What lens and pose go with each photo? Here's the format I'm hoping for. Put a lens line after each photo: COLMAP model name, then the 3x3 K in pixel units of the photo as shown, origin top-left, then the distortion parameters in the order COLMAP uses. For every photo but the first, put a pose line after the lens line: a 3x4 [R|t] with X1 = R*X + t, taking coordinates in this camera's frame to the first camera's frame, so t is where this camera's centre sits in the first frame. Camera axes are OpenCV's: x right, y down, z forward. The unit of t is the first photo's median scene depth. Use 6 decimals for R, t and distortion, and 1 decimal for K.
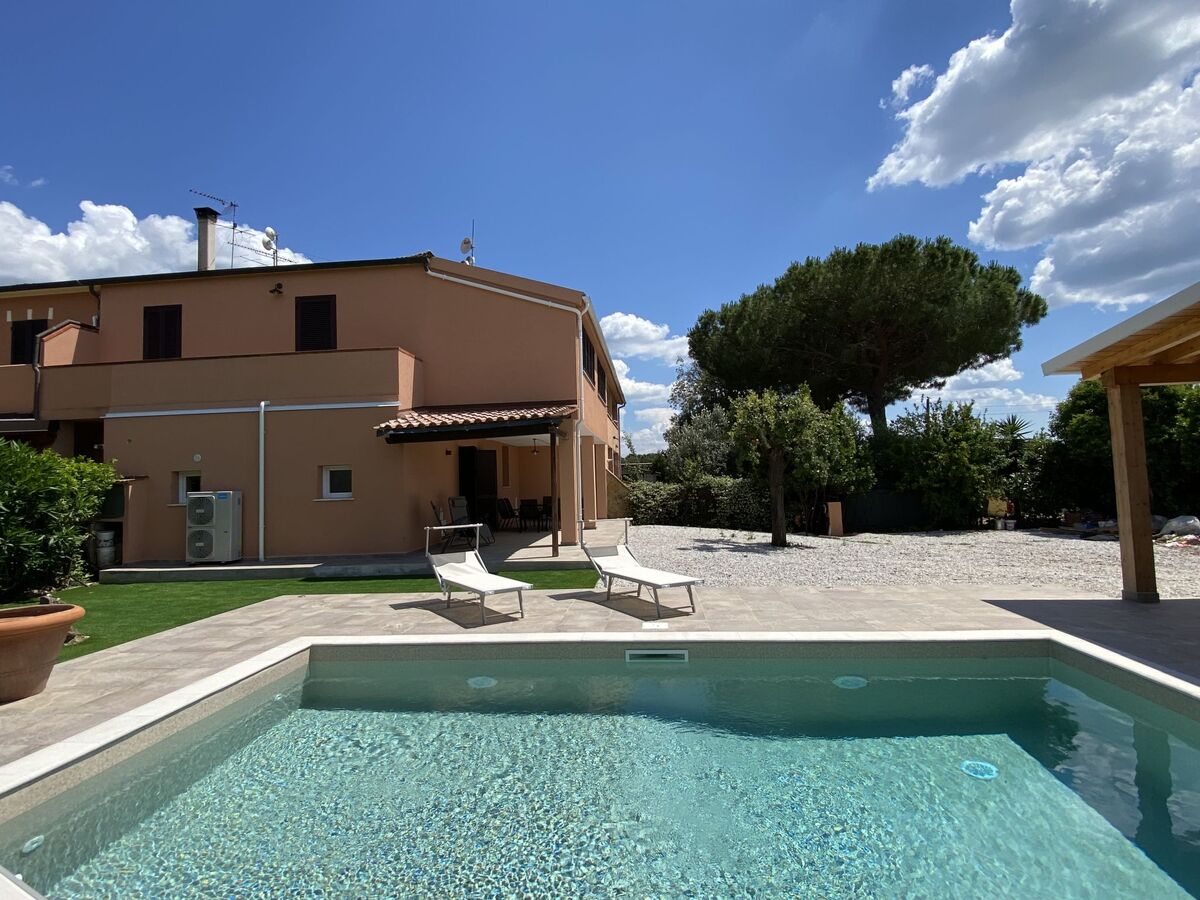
lens RADIAL K [[588.8, 0, 610.1], [0, 588.8, 452.0], [0, 0, 1]] dist [-0.013326, -0.006126]
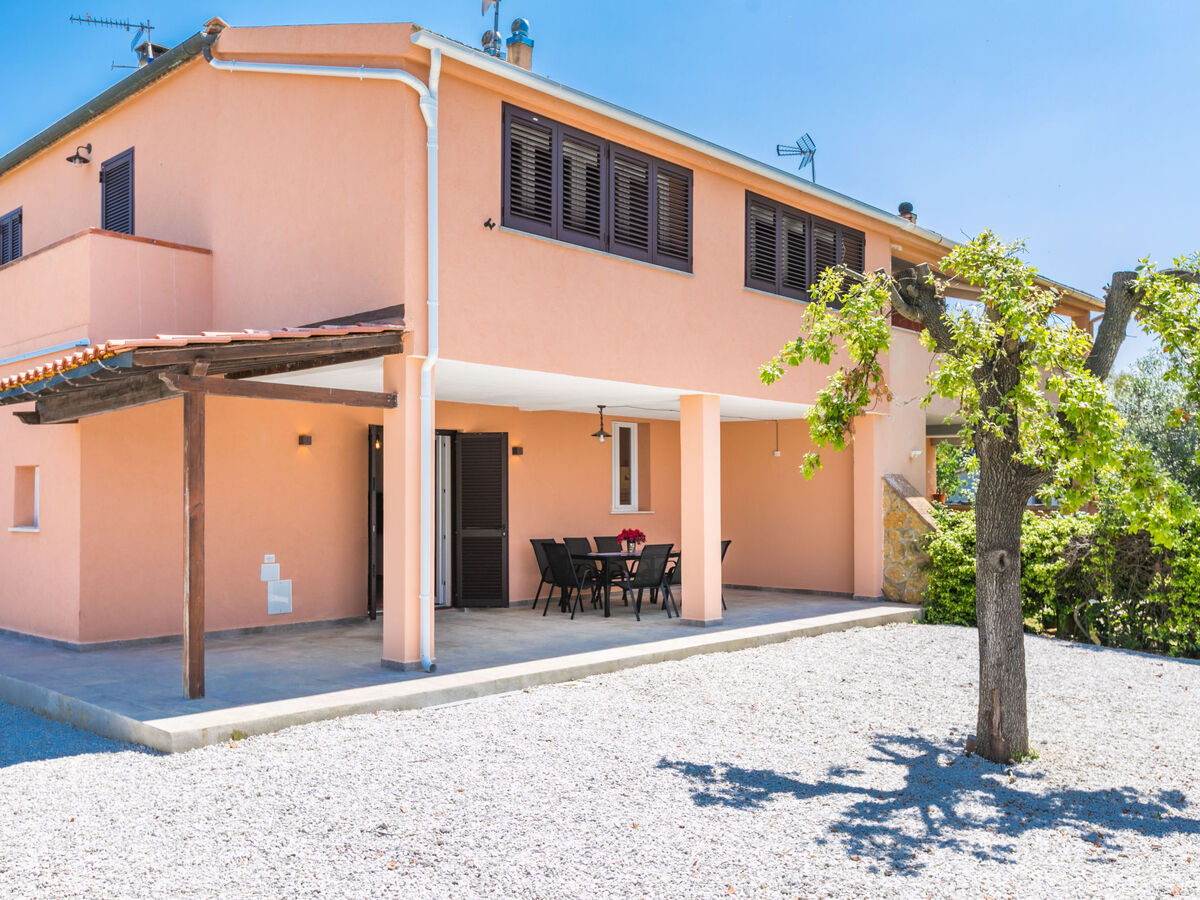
lens RADIAL K [[1065.2, 0, 587.7], [0, 1065.2, 472.9], [0, 0, 1]] dist [0.022891, -0.038166]
pose [[0.772749, 0.013908, -0.634559, 0.469128], [0.010966, 0.999318, 0.035257, 0.000311], [0.634617, -0.034203, 0.772070, 0.485347]]
